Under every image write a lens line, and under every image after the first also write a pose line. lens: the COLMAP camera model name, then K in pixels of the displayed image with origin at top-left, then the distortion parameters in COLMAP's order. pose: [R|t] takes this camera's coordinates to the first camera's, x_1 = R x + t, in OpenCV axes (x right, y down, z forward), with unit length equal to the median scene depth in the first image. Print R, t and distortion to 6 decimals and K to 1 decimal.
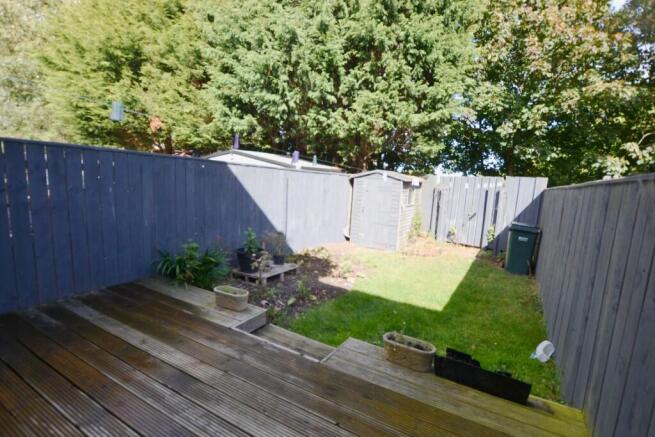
lens RADIAL K [[331.8, 0, 328.4], [0, 331.8, 219.6], [0, 0, 1]] dist [-0.029529, -0.003530]
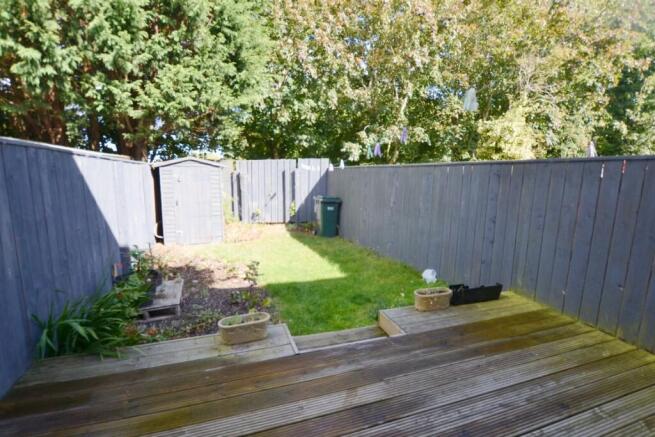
lens RADIAL K [[331.8, 0, 328.5], [0, 331.8, 219.2], [0, 0, 1]] dist [-0.029529, -0.003530]
pose [[0.650304, -0.164745, 0.741596, -0.331153], [0.127758, 0.986015, 0.107012, -0.035078], [-0.748854, 0.025155, 0.662257, 0.155090]]
